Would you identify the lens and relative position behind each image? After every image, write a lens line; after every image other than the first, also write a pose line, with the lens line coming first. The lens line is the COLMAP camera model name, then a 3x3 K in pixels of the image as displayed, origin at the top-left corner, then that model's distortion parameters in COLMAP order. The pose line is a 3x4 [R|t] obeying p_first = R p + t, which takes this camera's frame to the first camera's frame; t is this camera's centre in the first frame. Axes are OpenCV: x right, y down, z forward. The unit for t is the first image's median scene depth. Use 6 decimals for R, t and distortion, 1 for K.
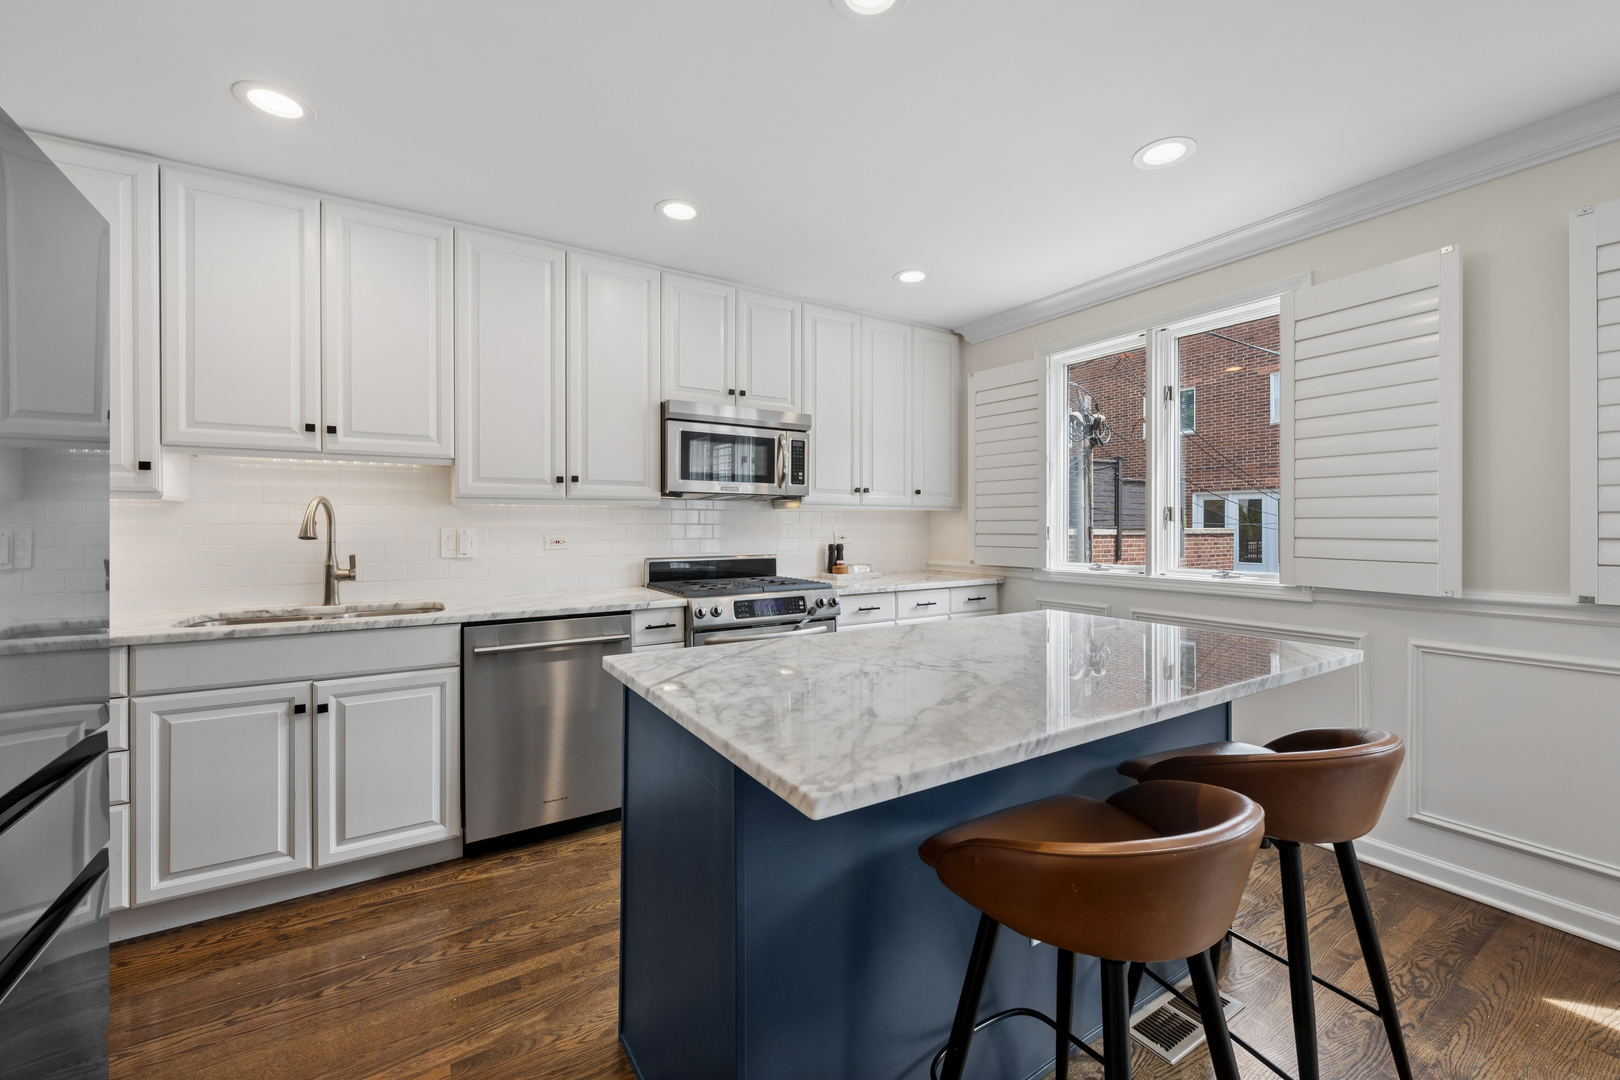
lens RADIAL K [[654.0, 0, 812.2], [0, 654.0, 519.7], [0, 0, 1]] dist [0.000374, -0.000024]
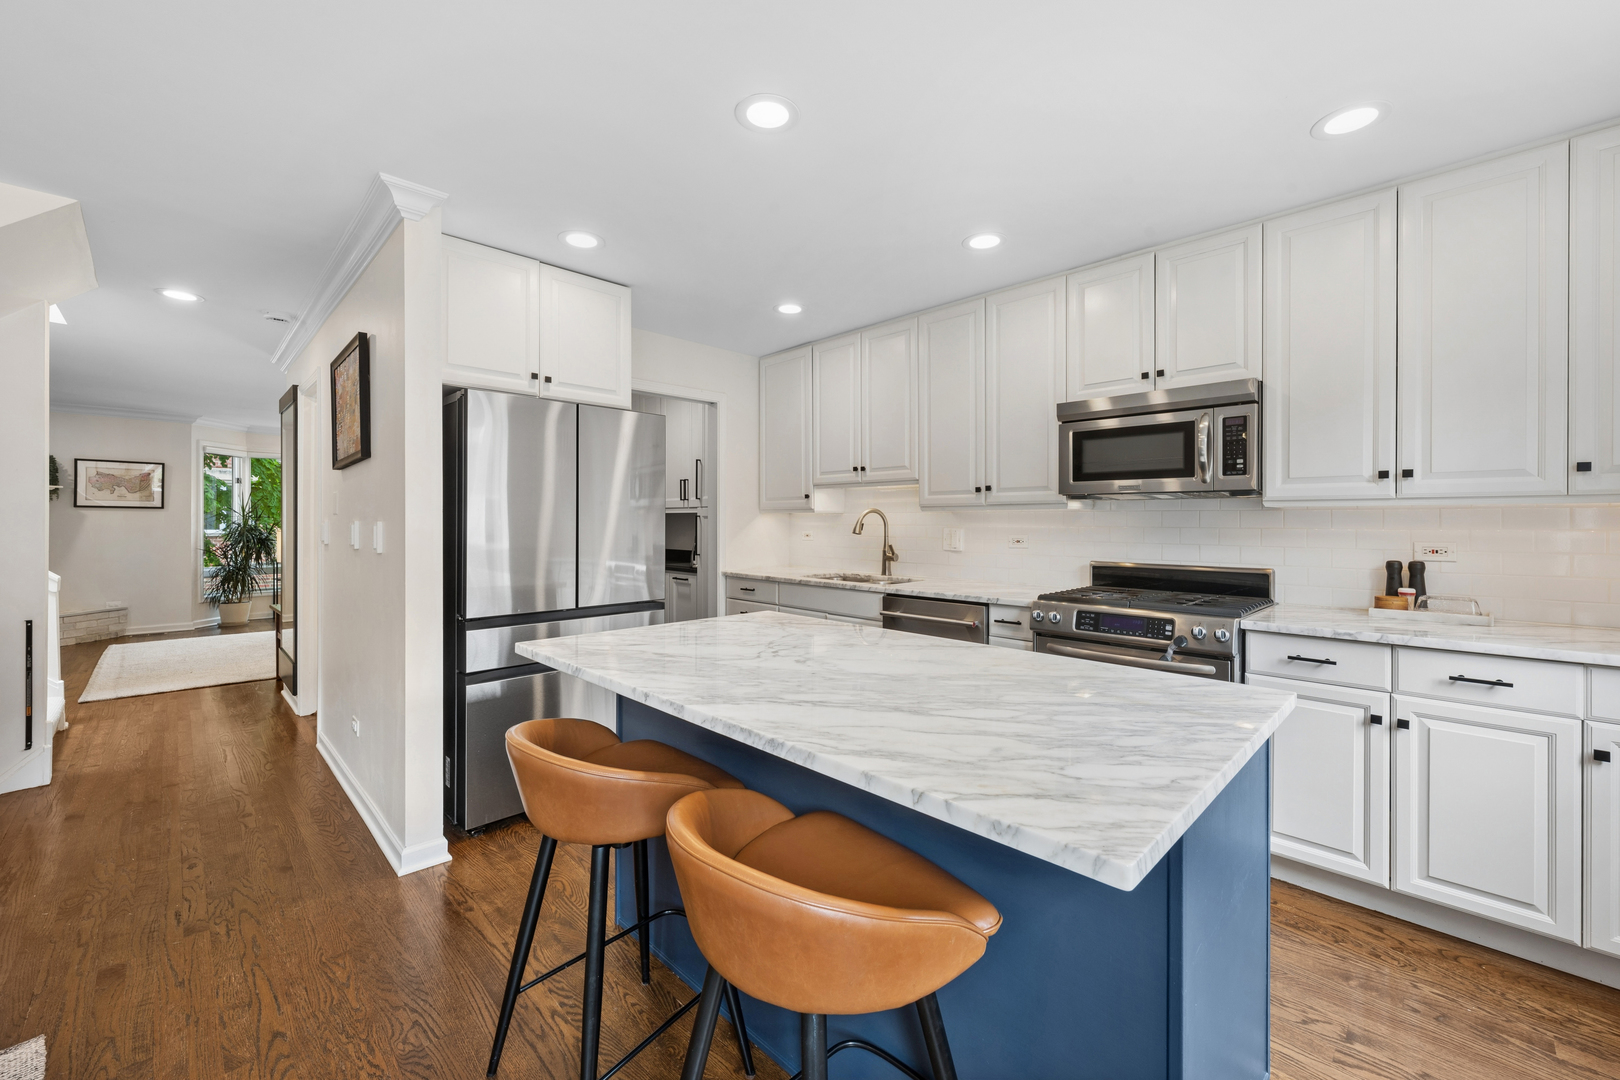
lens RADIAL K [[642.0, 0, 818.2], [0, 642.0, 522.9], [0, 0, 1]] dist [-0.000520, -0.000077]
pose [[0.220126, 0.000121, -0.975471, 0.670729], [0.000580, 1.000000, 0.000255, -0.000101], [0.975471, -0.000622, 0.220126, 0.427143]]
